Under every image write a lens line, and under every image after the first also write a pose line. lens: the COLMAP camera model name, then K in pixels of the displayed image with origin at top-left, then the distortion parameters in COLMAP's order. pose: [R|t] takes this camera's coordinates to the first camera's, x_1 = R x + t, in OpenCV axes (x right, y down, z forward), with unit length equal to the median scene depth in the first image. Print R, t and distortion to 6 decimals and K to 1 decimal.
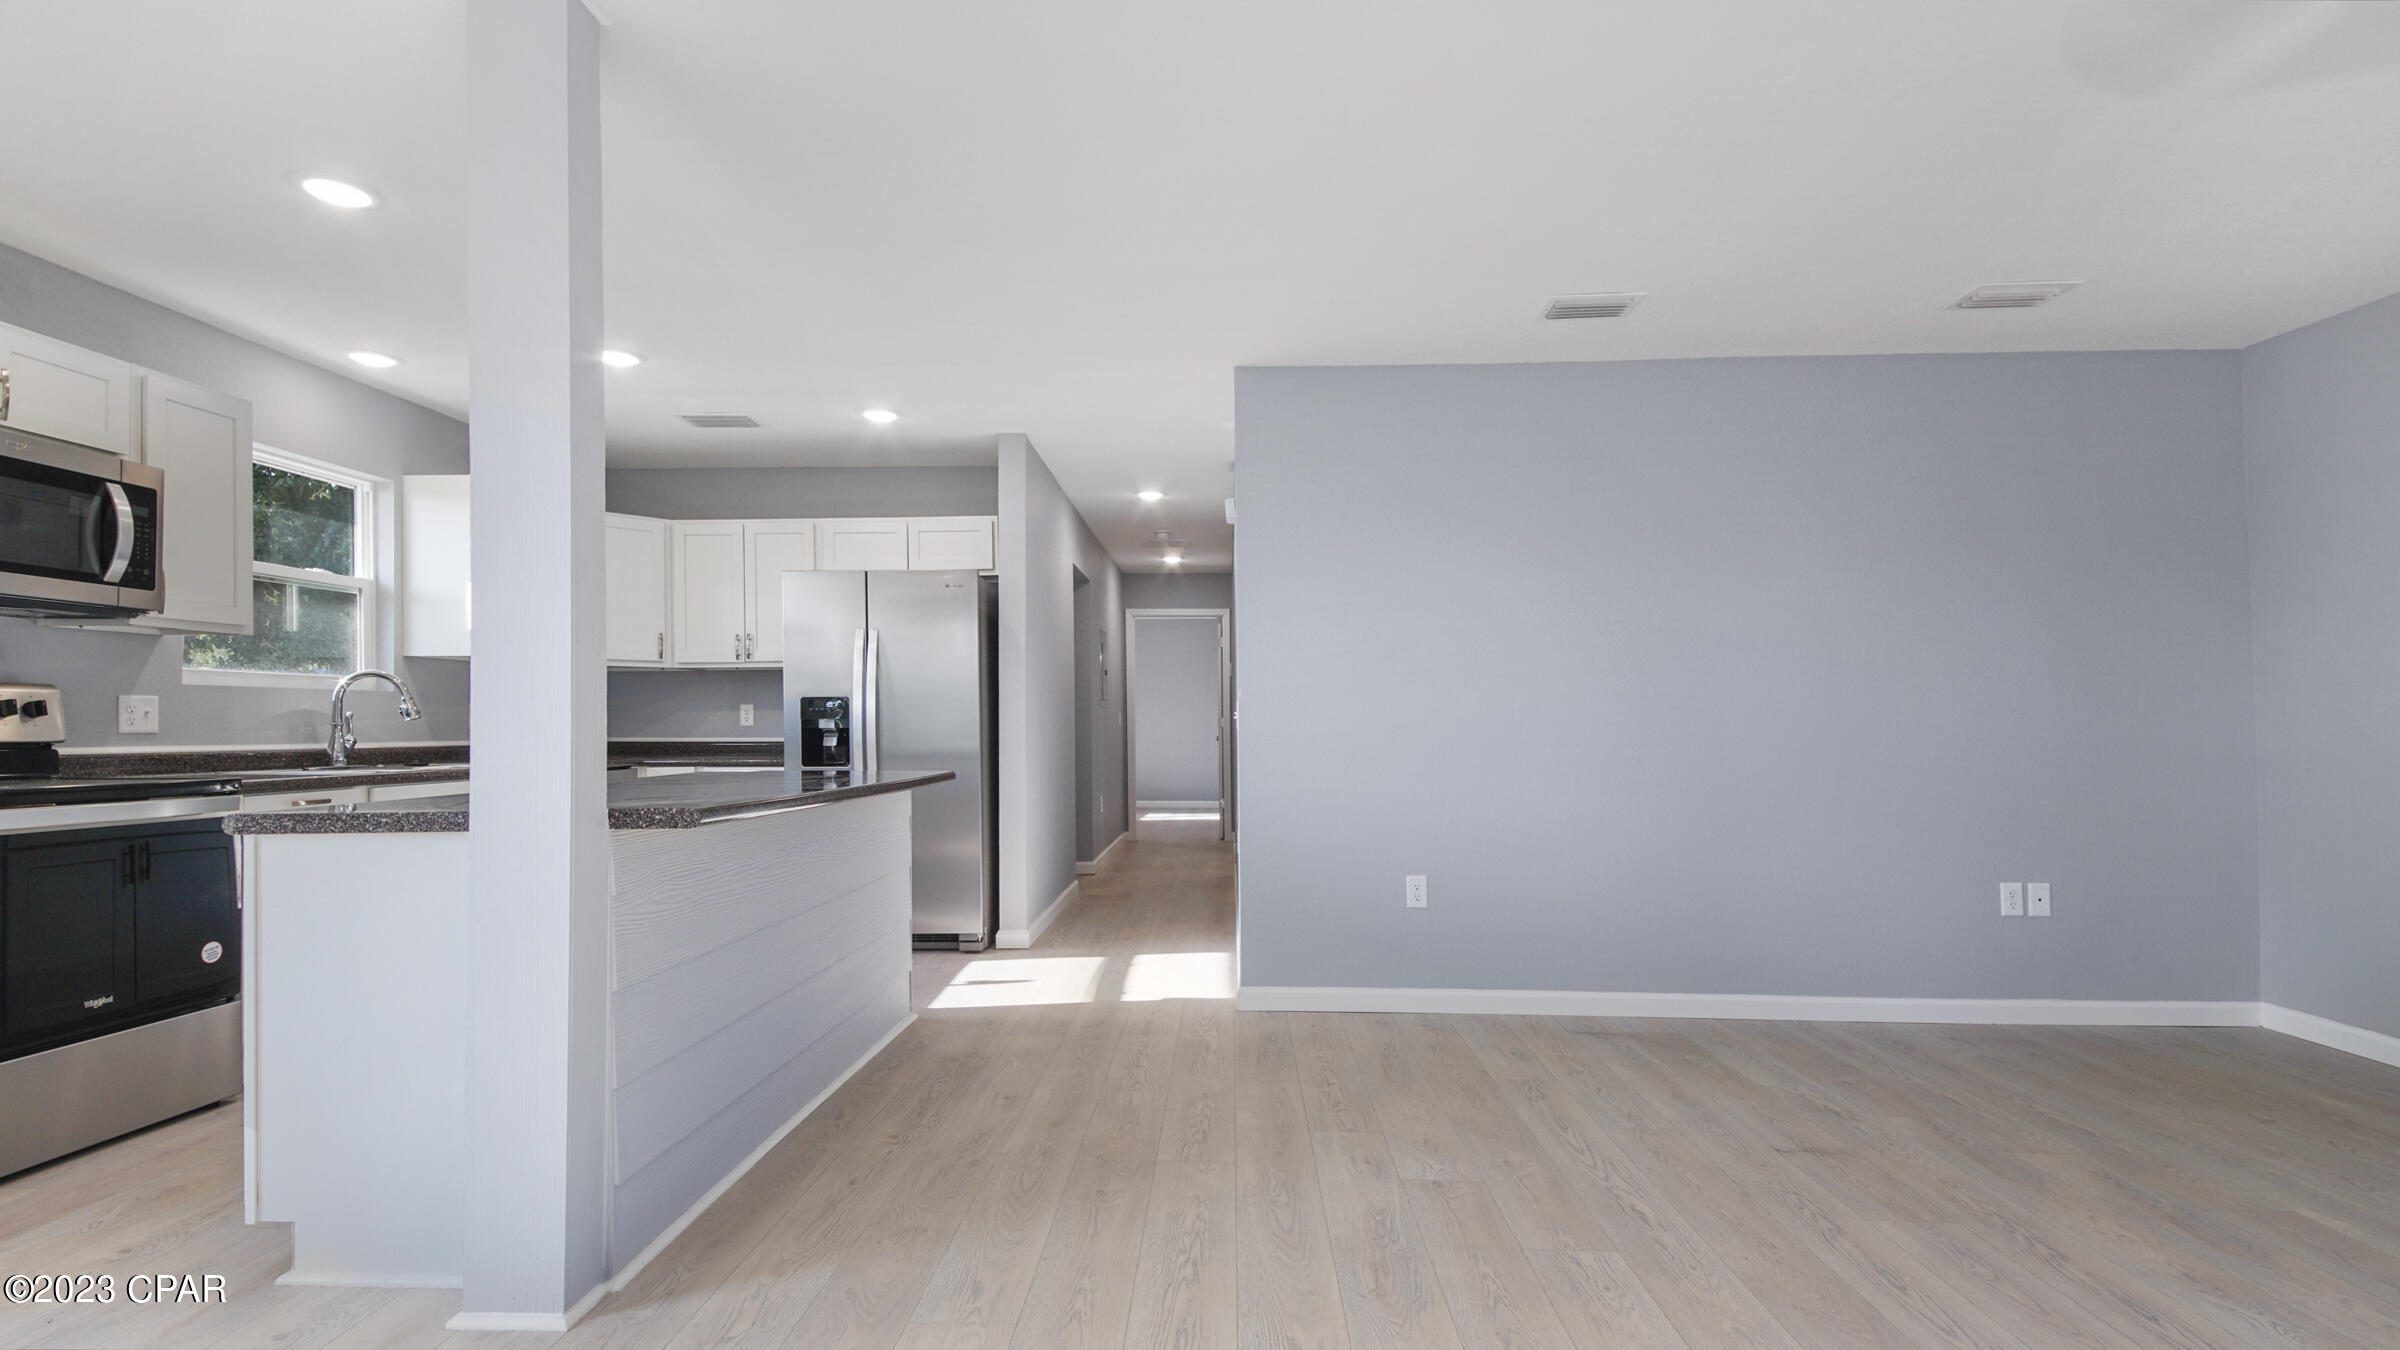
lens RADIAL K [[1068.0, 0, 1175.1], [0, 1068.0, 692.9], [0, 0, 1]] dist [0.022448, -0.006584]
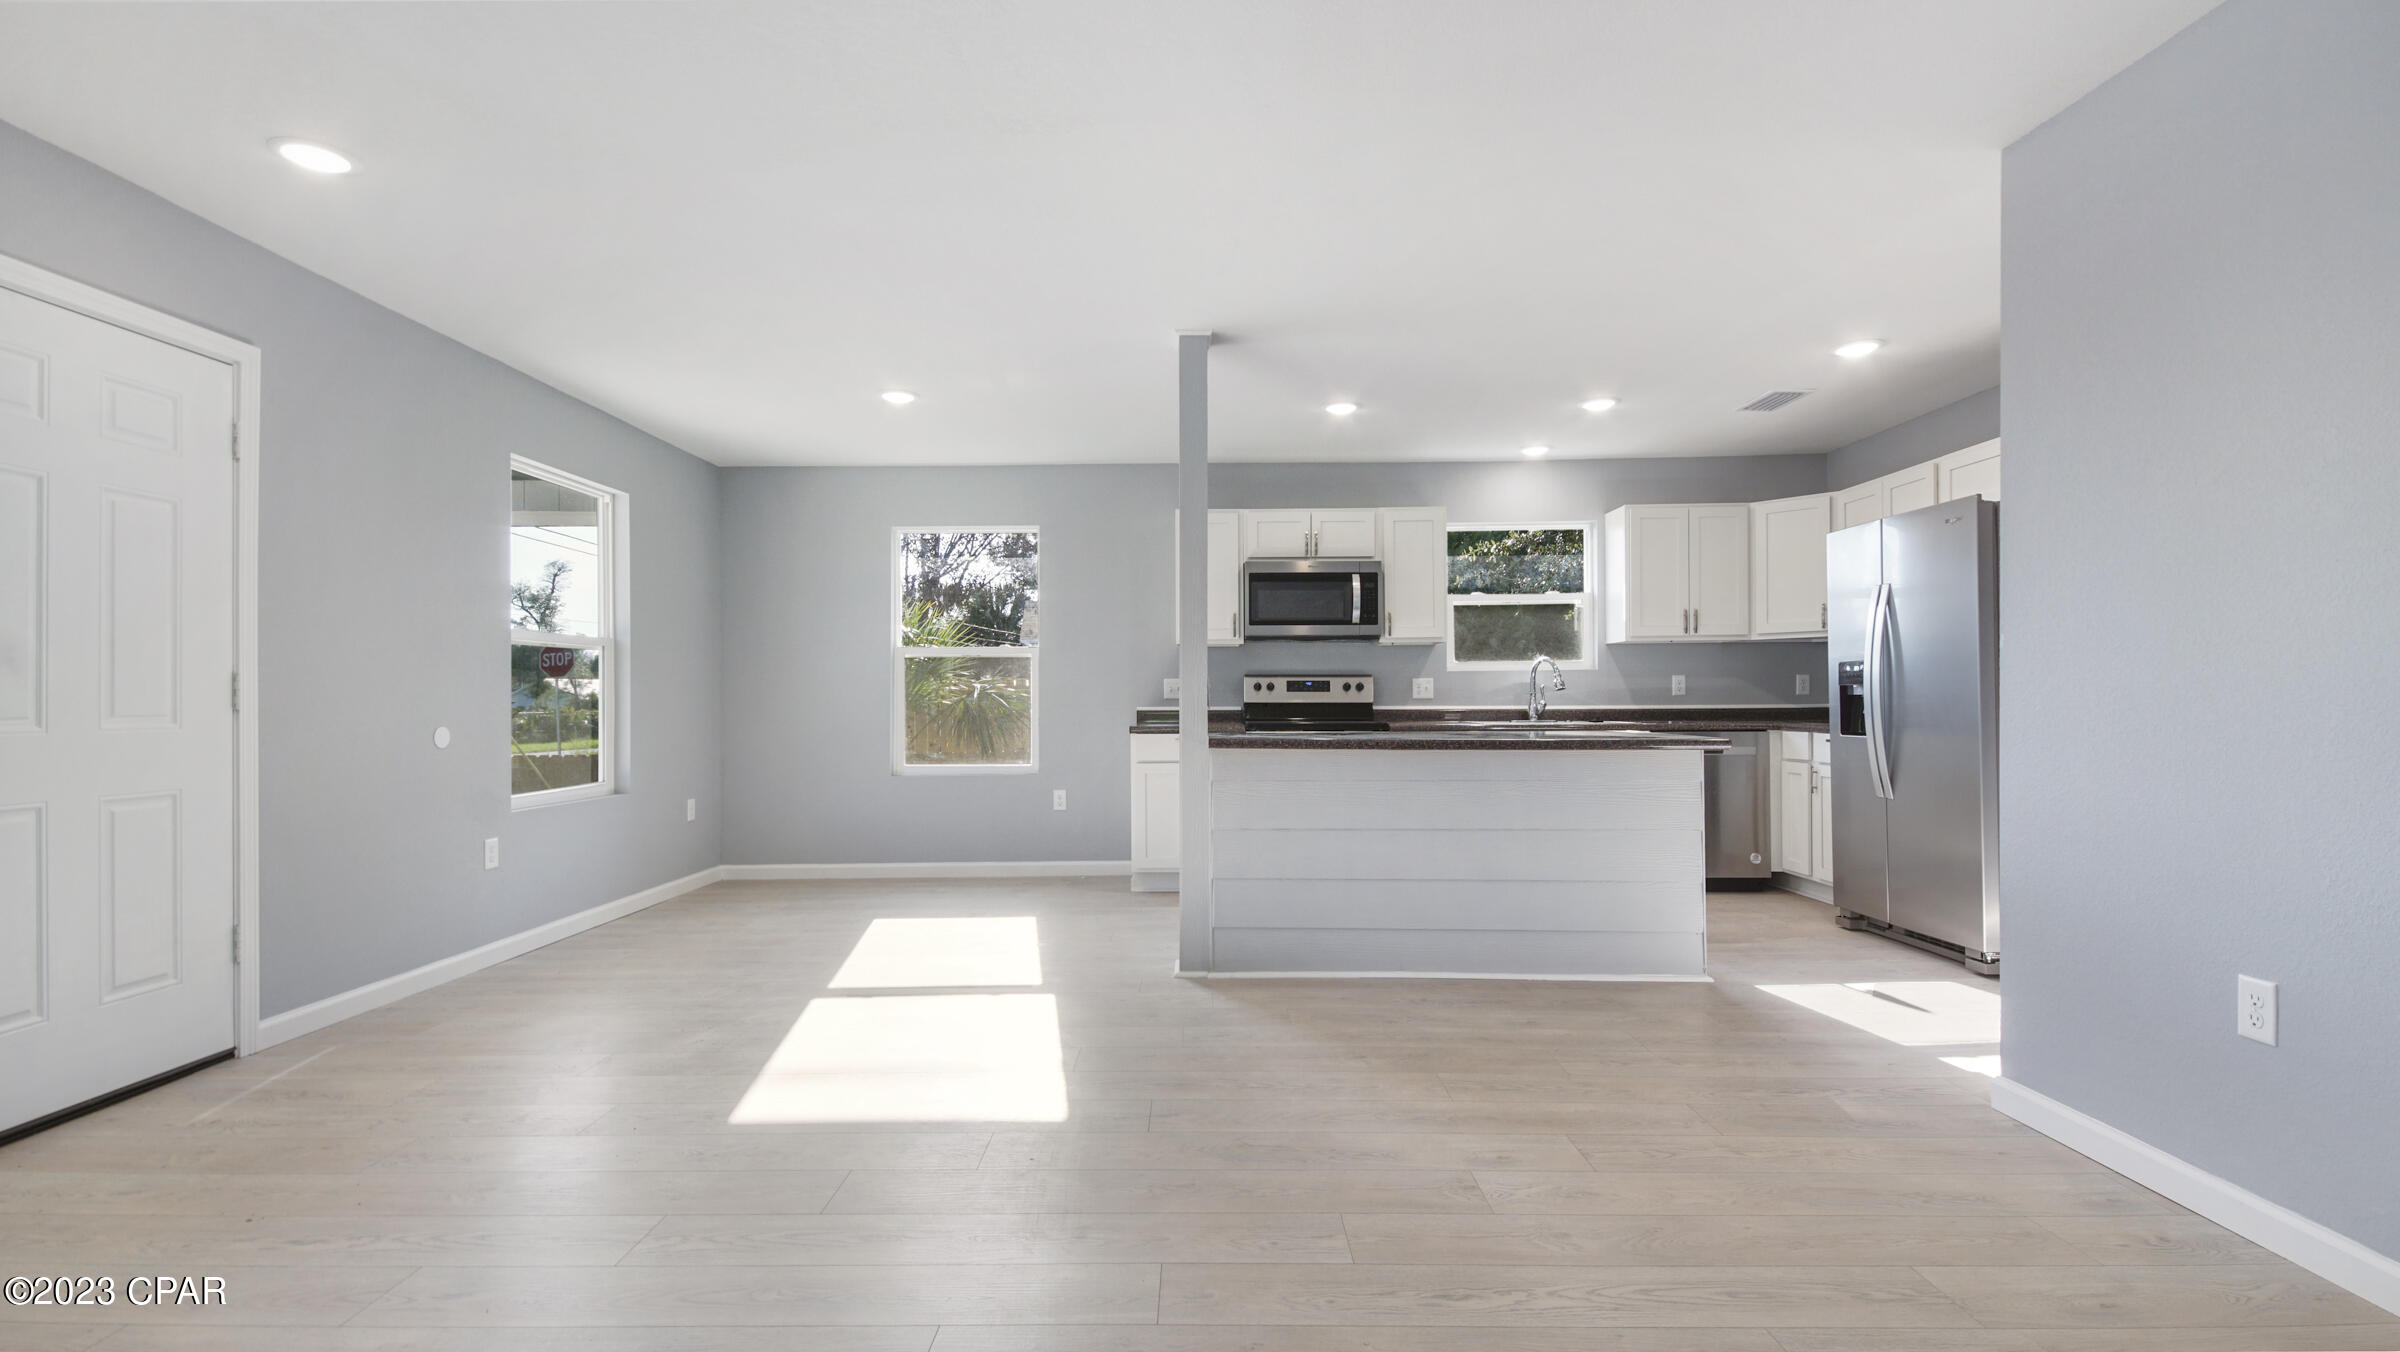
lens RADIAL K [[1068.0, 0, 1182.6], [0, 1068.0, 687.1], [0, 0, 1]] dist [0.022448, -0.006584]
pose [[0.015582, -0.009570, -0.999833, 0.754437], [0.034793, 0.999354, -0.009023, 0.017093], [0.999273, -0.034647, 0.015905, 0.485833]]
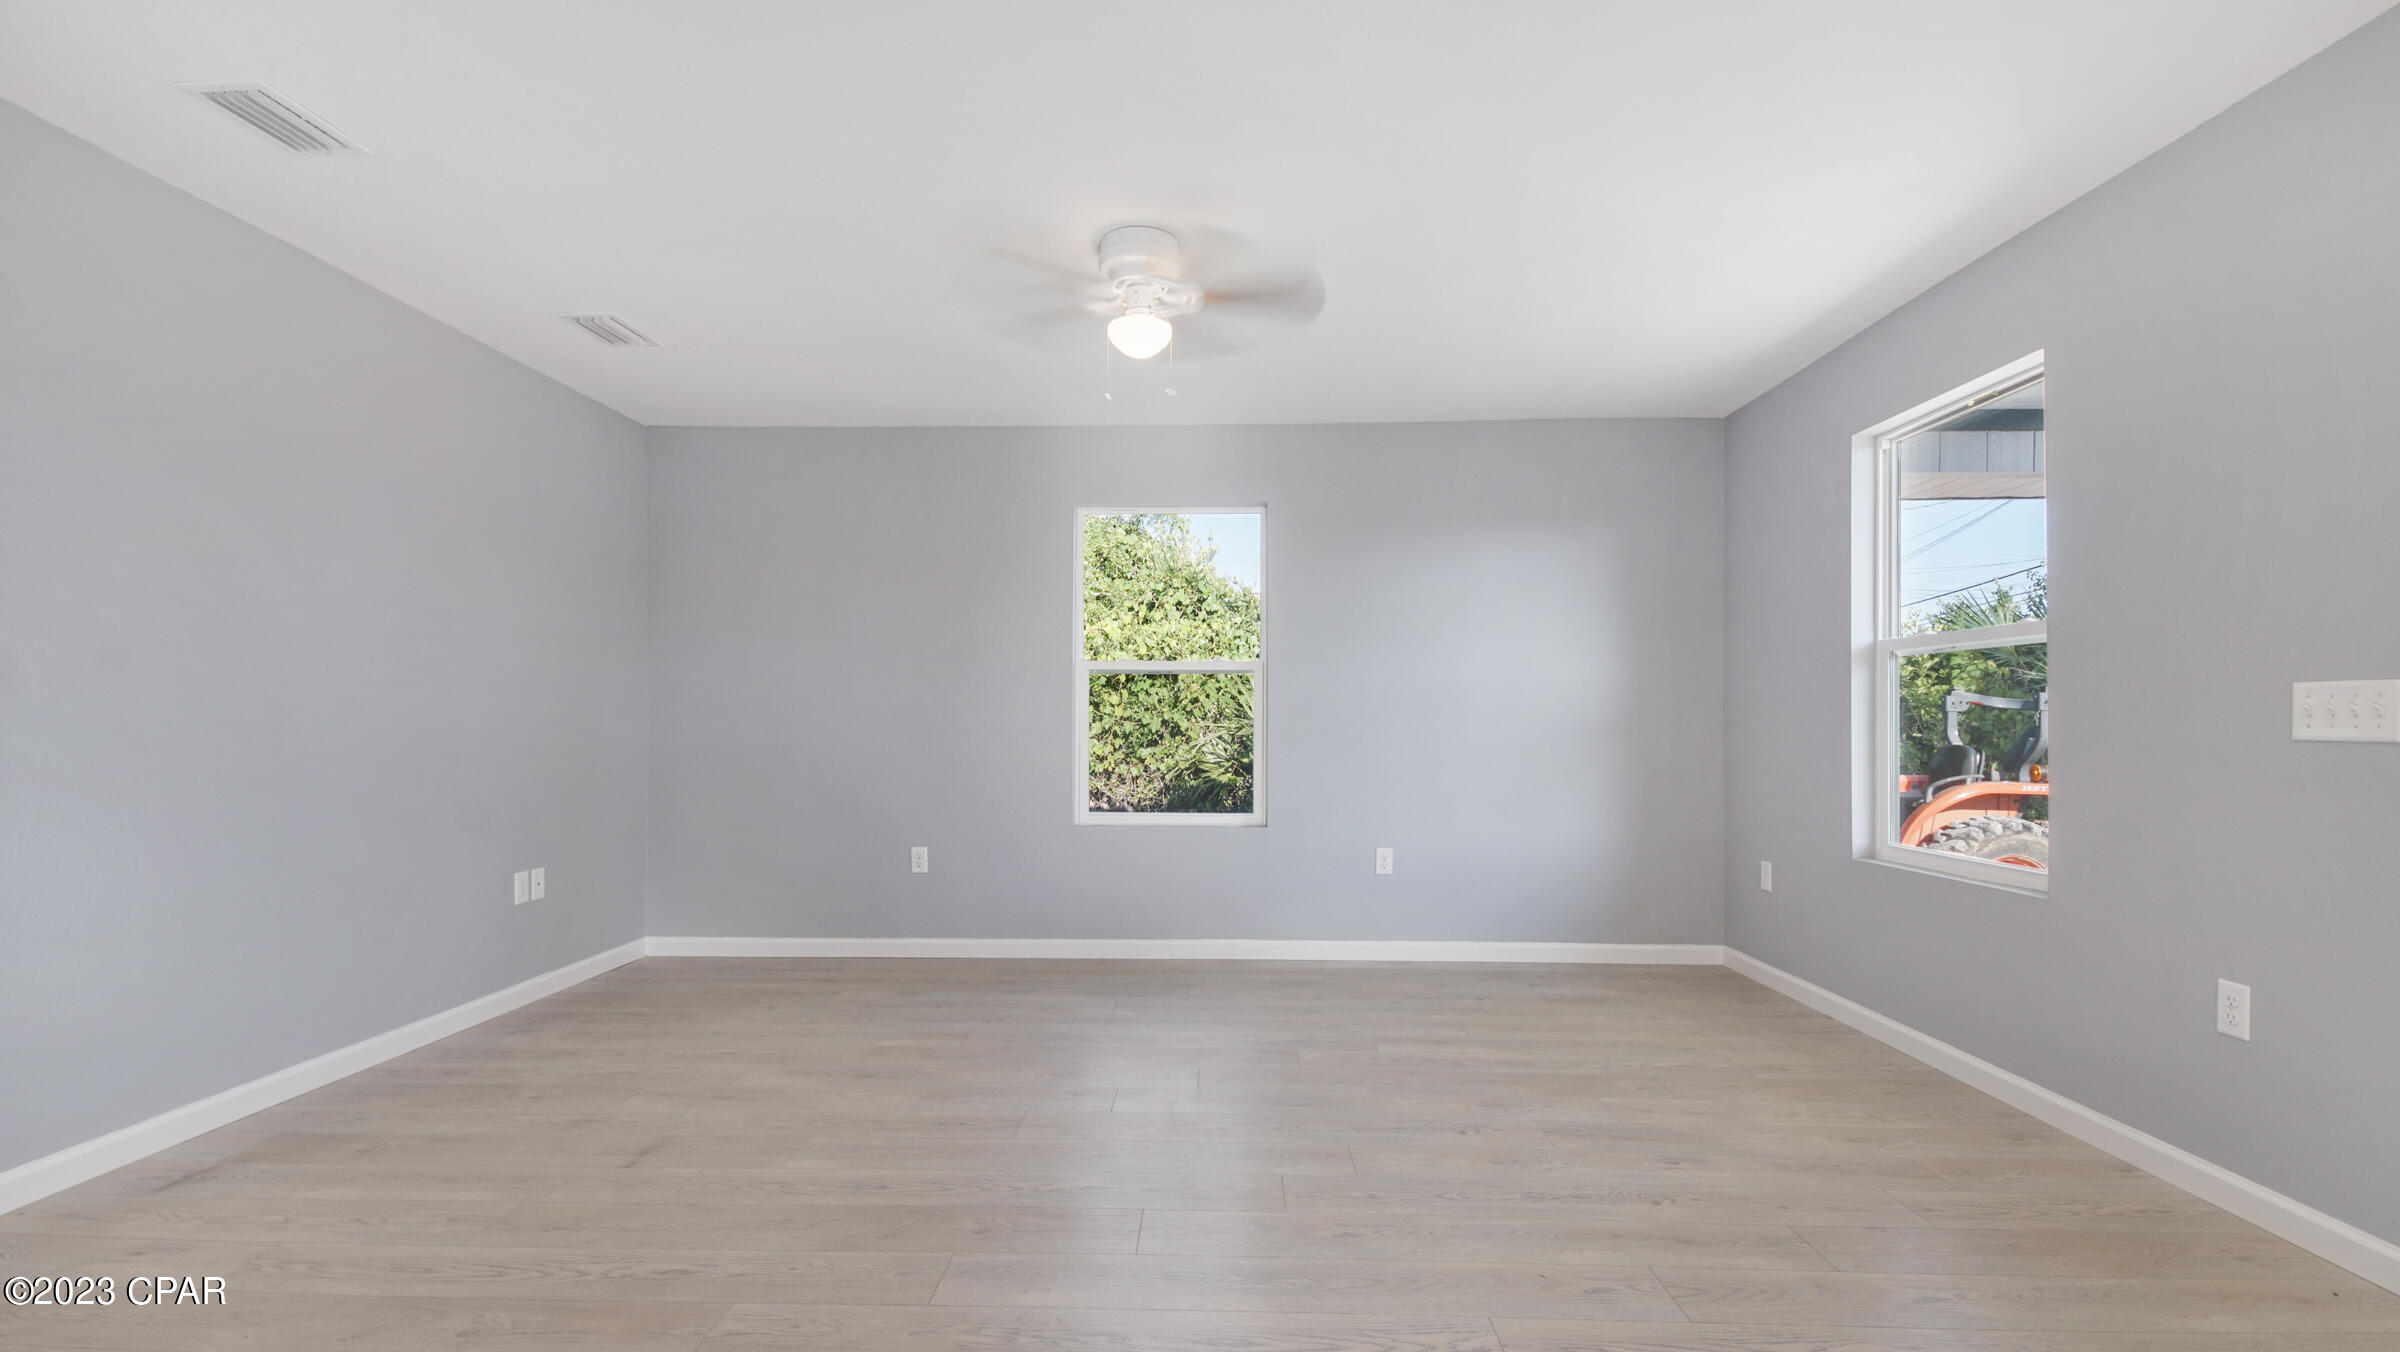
lens RADIAL K [[1068.0, 0, 1208.8], [0, 1068.0, 711.4], [0, 0, 1]] dist [0.022448, -0.006584]
pose [[-0.020177, 0.011185, 0.999734, -0.287987], [-0.031521, 0.999433, -0.011818, 0.010884], [-0.999299, -0.031751, -0.019813, 0.359541]]
